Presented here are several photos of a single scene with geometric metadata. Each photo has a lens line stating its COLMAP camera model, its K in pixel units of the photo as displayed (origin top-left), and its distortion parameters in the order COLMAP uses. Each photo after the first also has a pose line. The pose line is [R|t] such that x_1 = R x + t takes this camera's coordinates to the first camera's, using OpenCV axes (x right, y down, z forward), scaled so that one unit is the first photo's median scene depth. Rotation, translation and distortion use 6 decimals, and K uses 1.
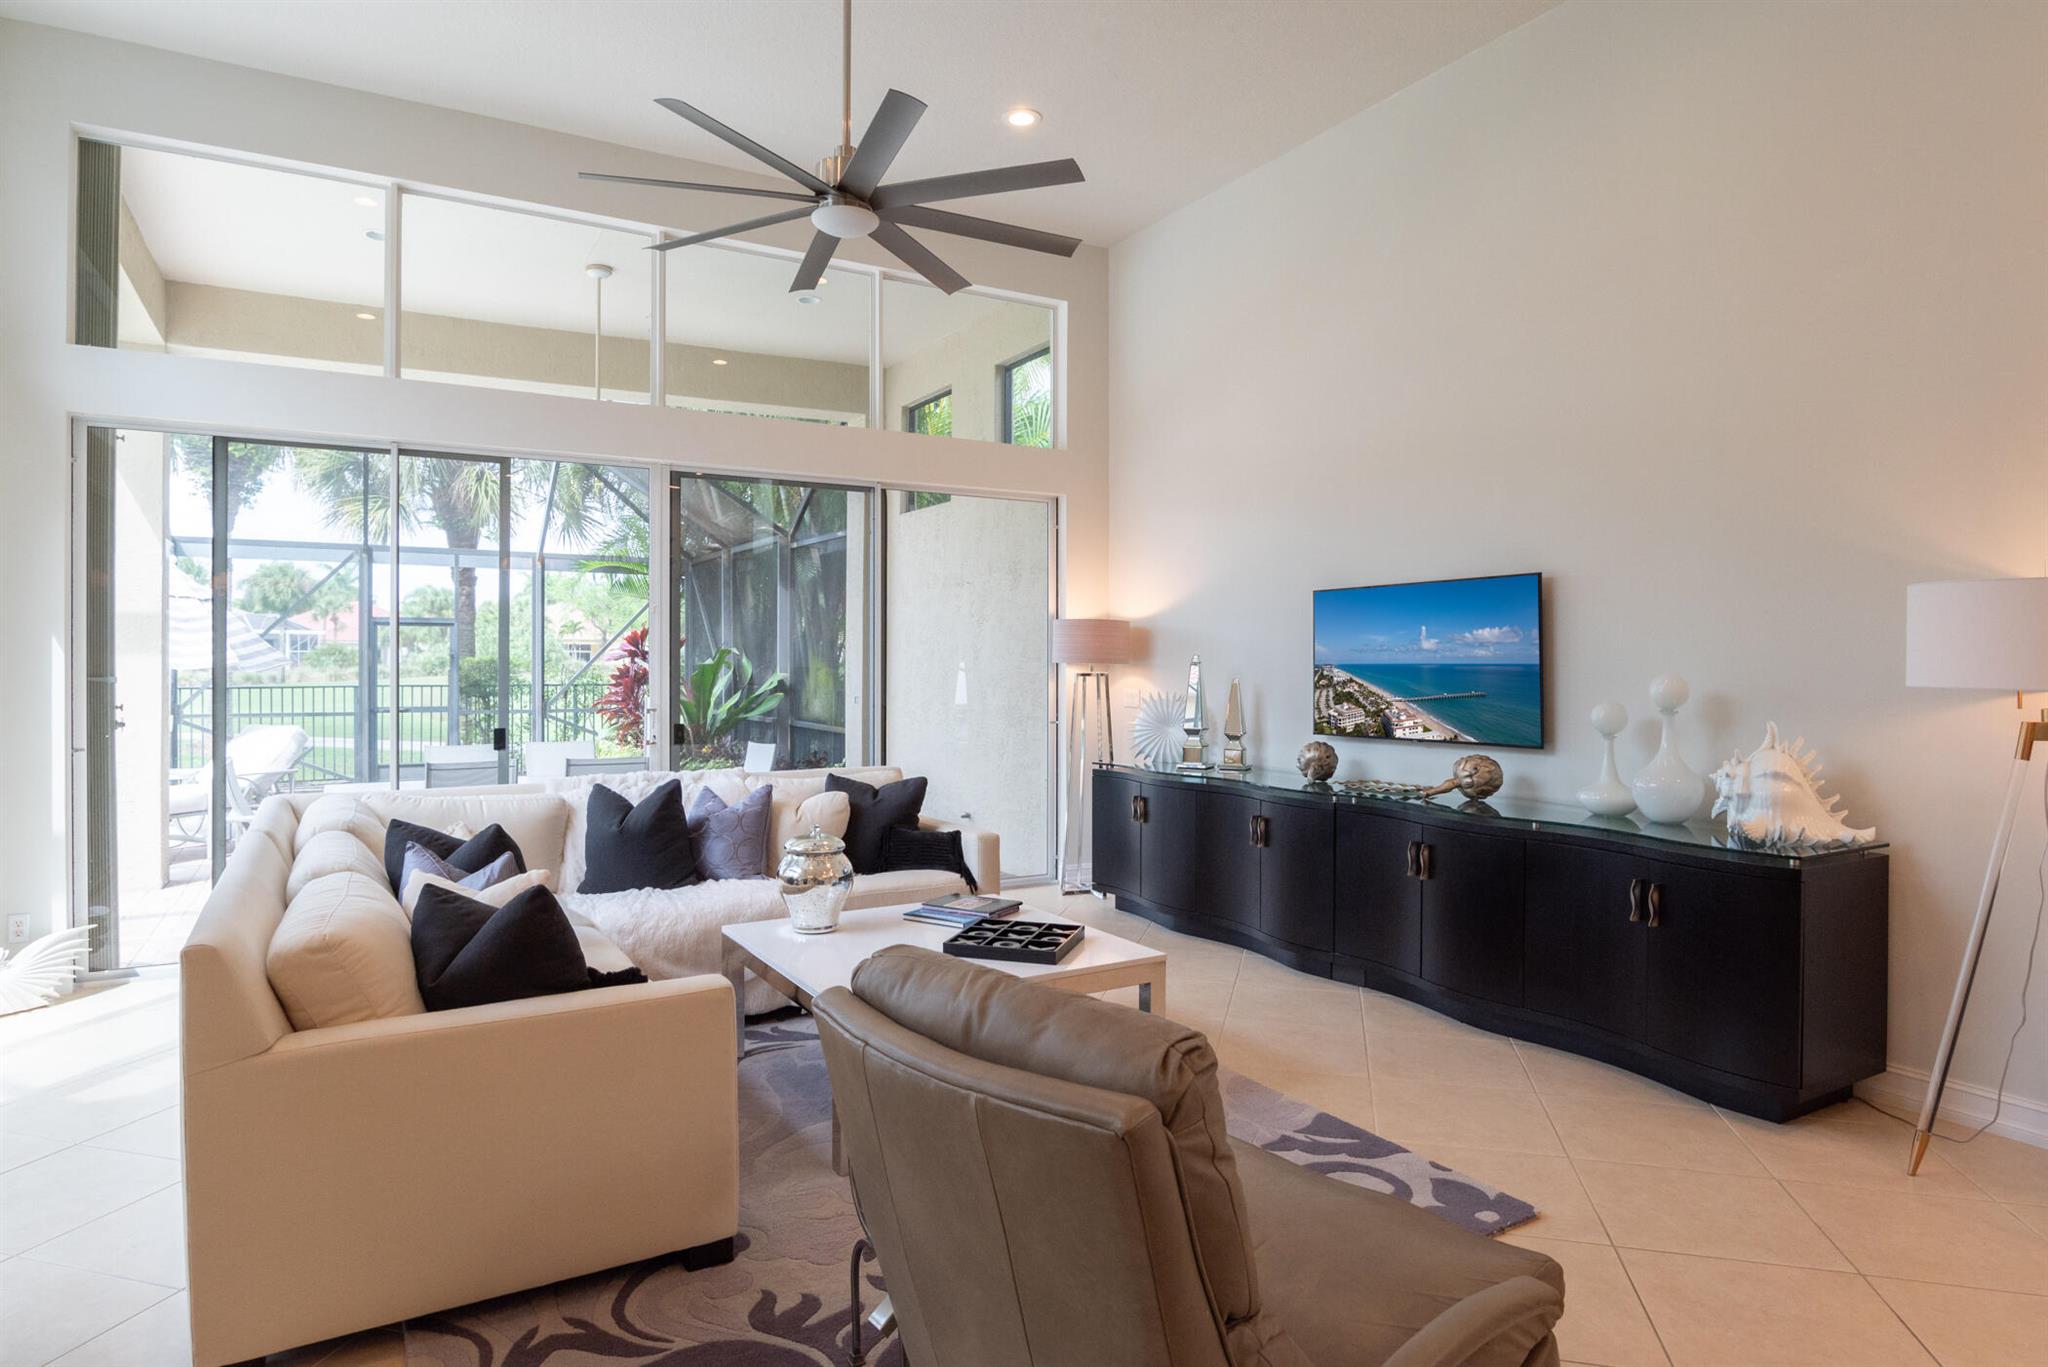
lens RADIAL K [[1130.2, 0, 982.2], [0, 1130.2, 663.8], [0, 0, 1]] dist [-0.013223, 0.002353]
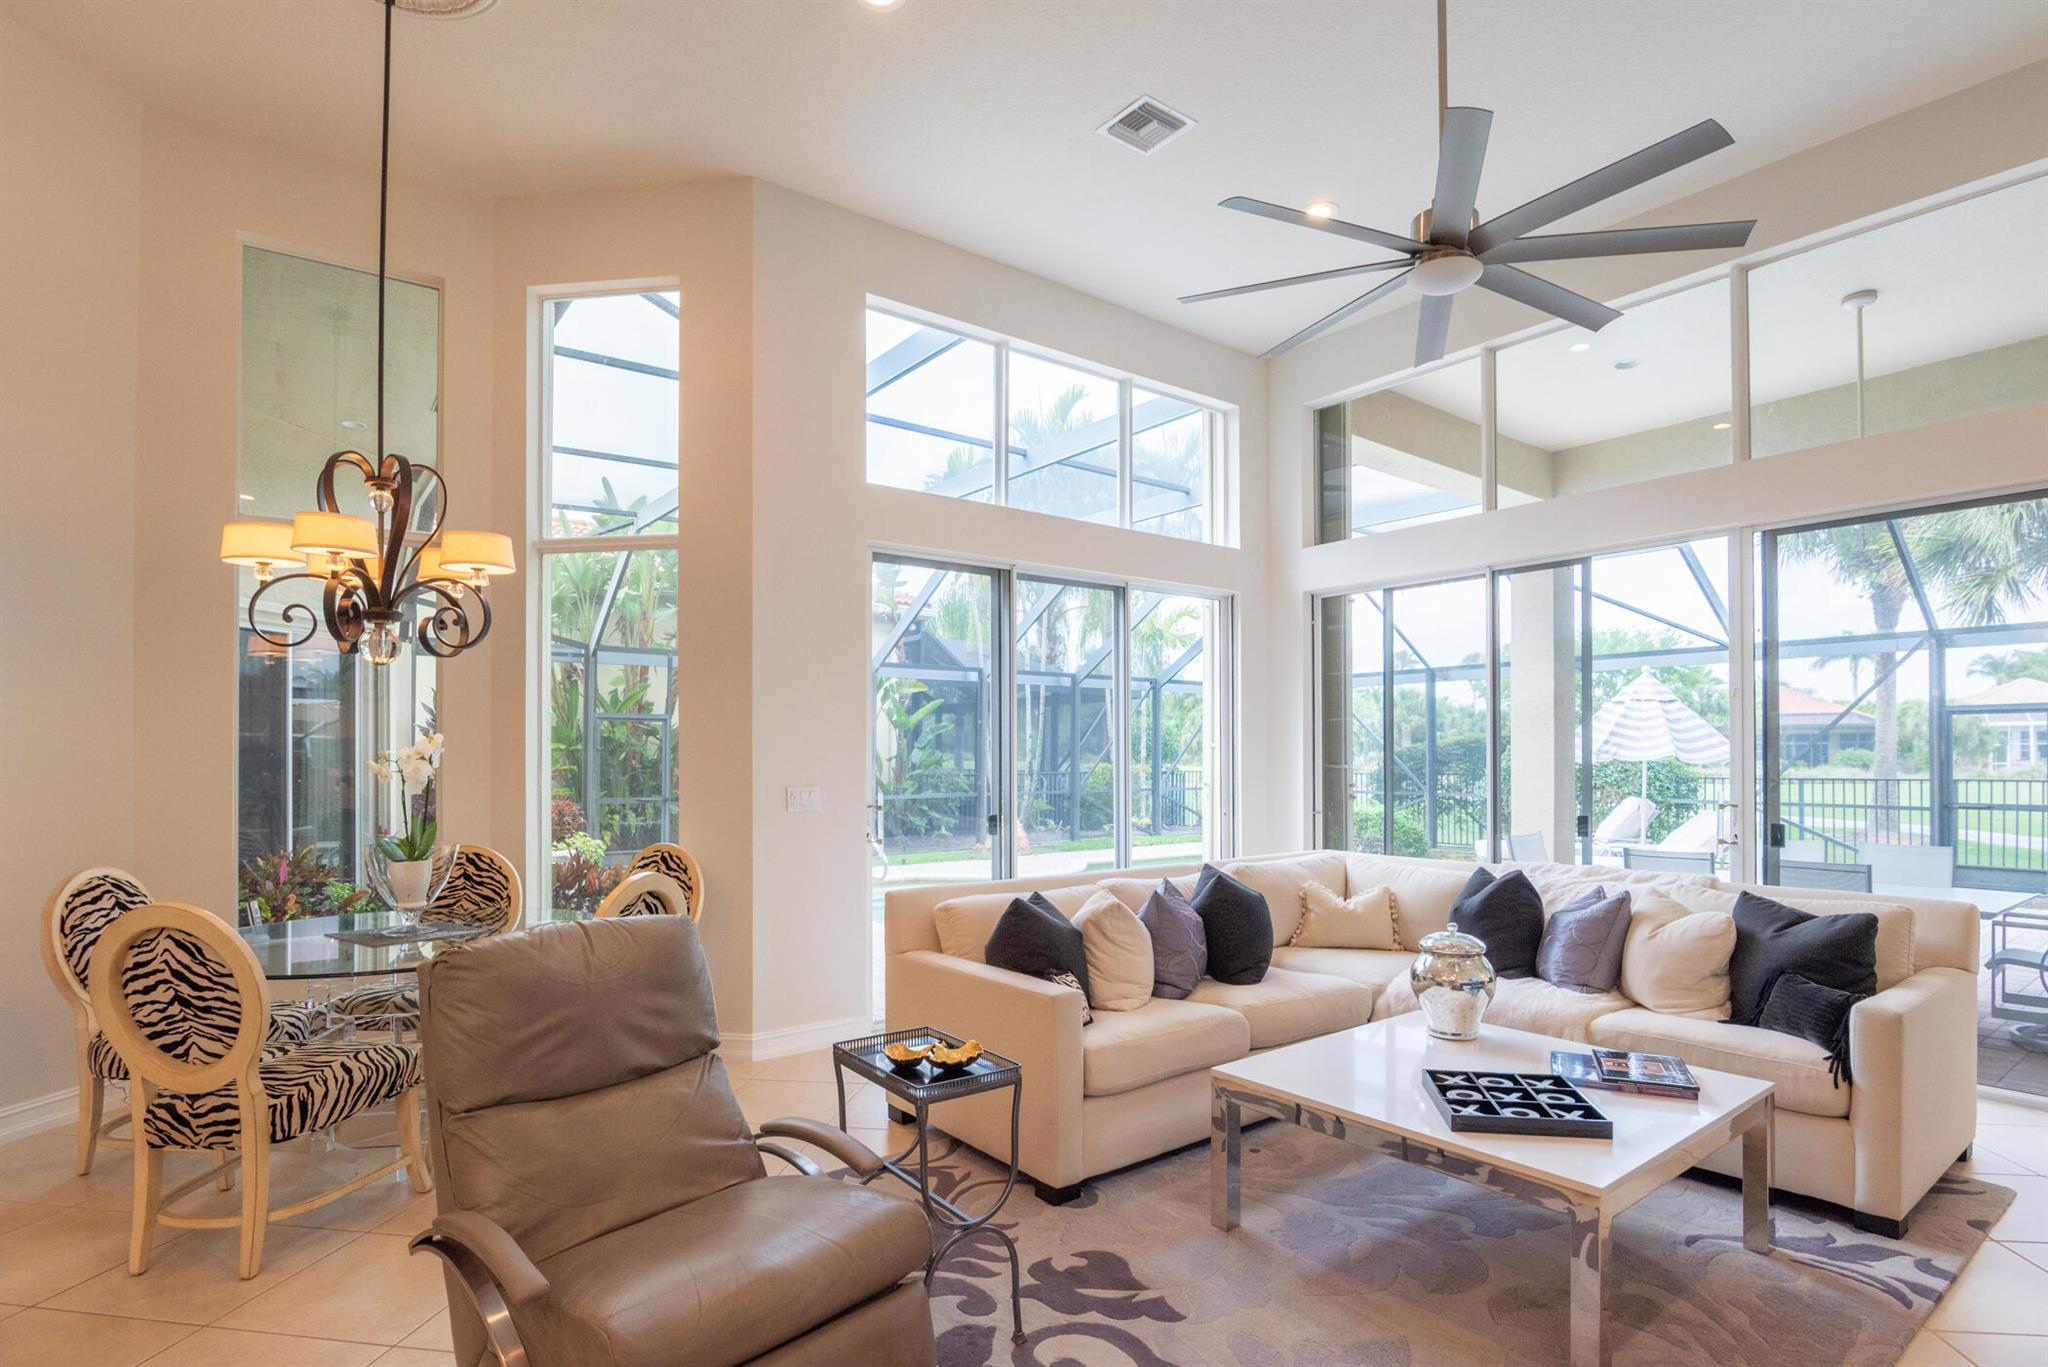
lens RADIAL K [[1033.5, 0, 1070.4], [0, 1033.5, 747.2], [0, 0, 1]] dist [-0.016643, -0.000399]
pose [[0.175715, -0.011309, -0.984376, 0.496741], [0.001129, 0.999936, -0.011286, 0.004284], [0.984440, 0.000872, 0.175716, 0.413517]]
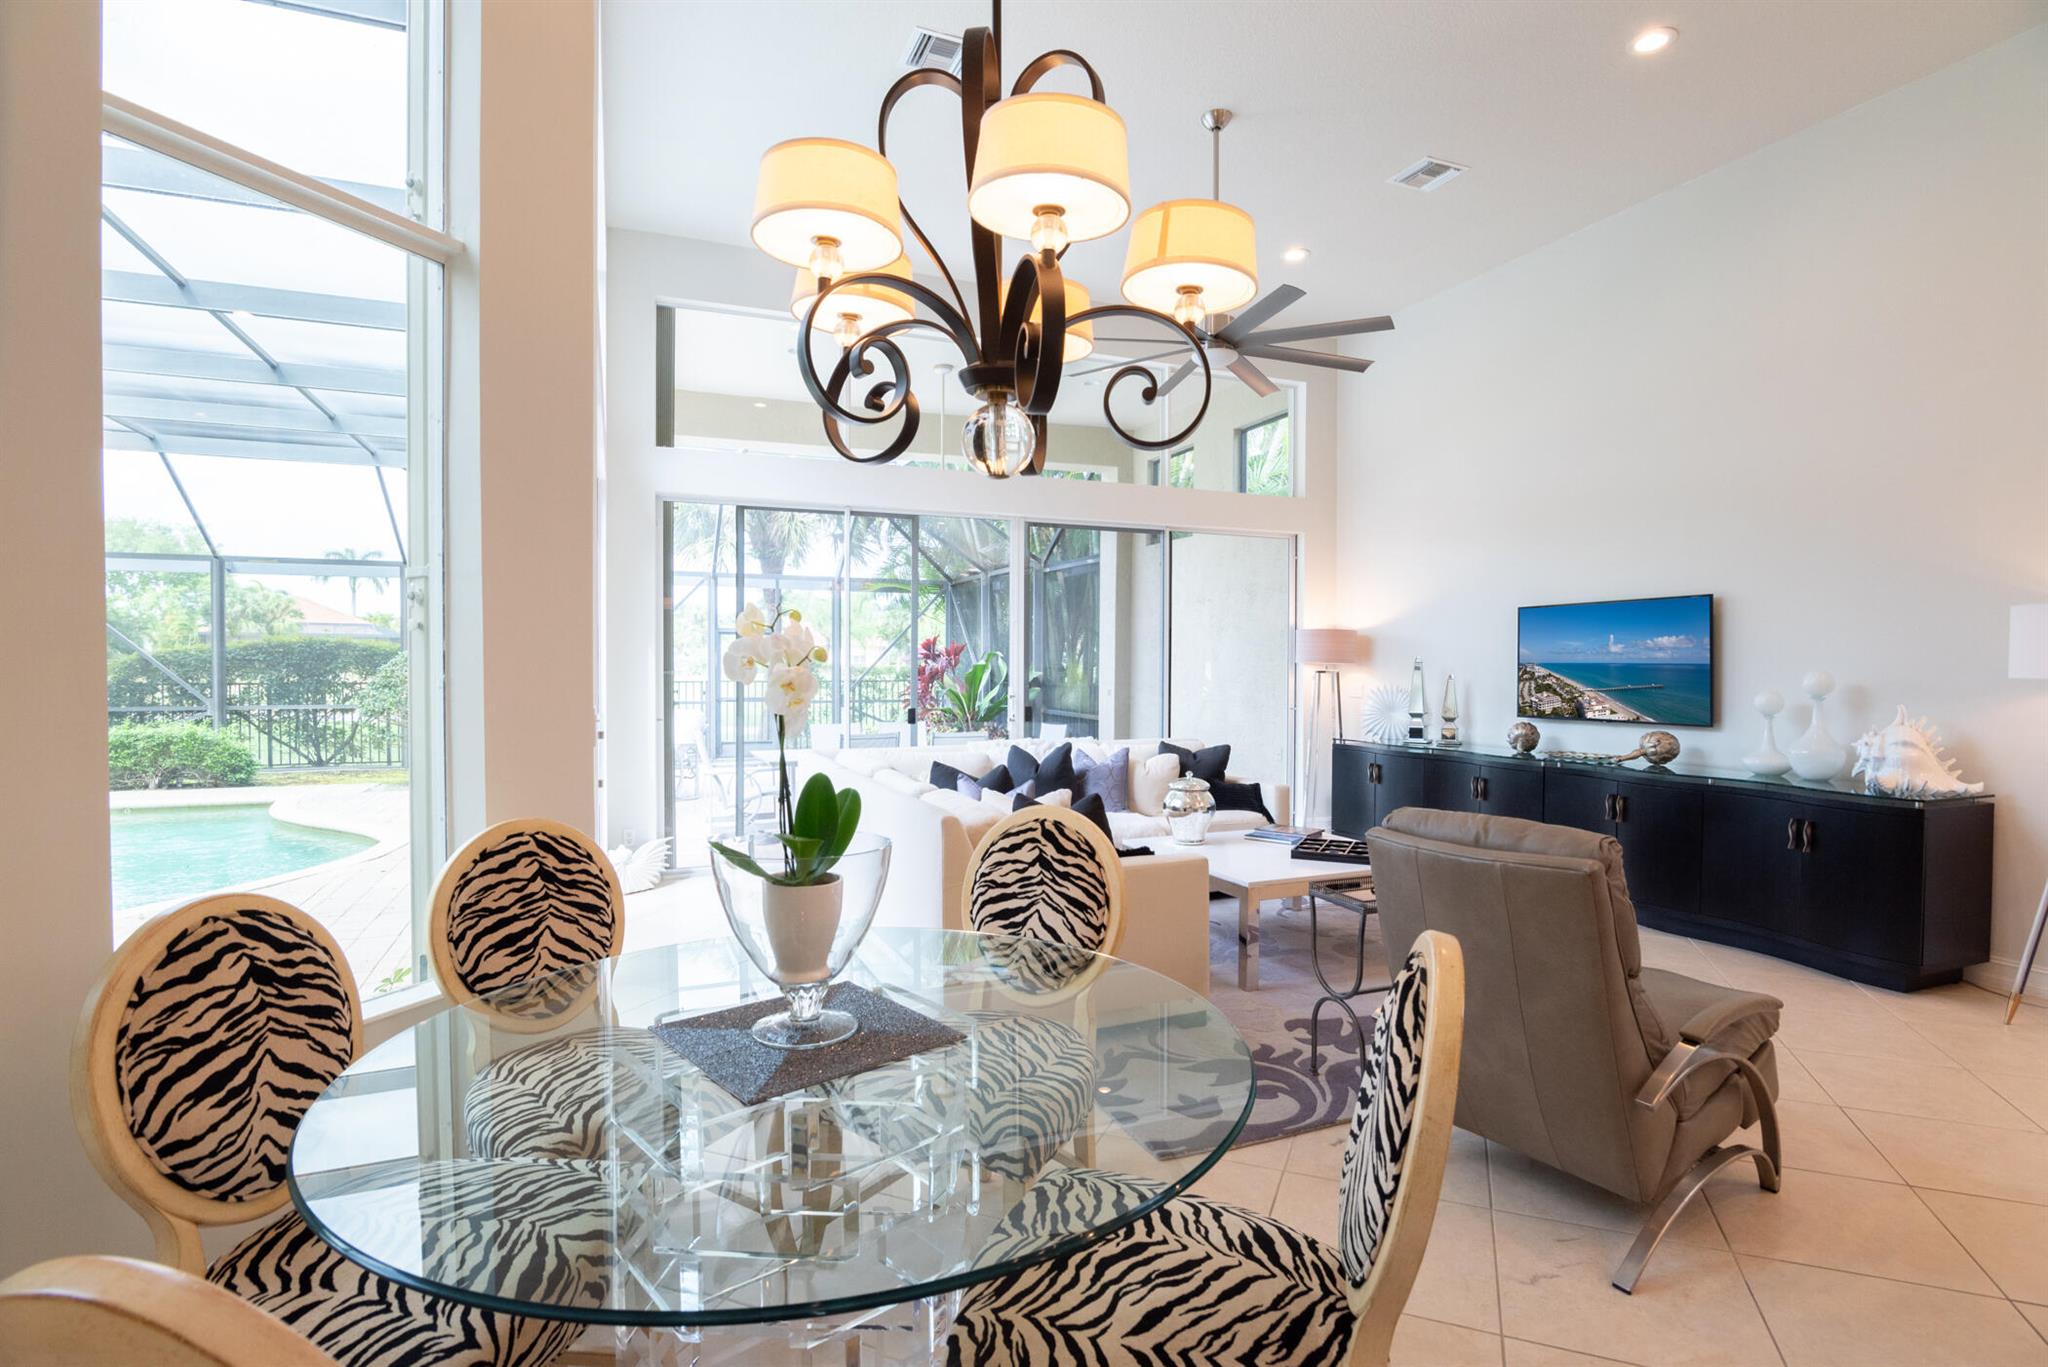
lens RADIAL K [[962.0, 0, 1042.1], [0, 962.0, 681.9], [0, 0, 1]] dist [-0.013302, 0.000717]
pose [[0.993430, 0.003111, -0.114402, -0.150995], [-0.001147, 0.999851, 0.017234, 0.003765], [0.114439, -0.016990, 0.993285, -0.199340]]
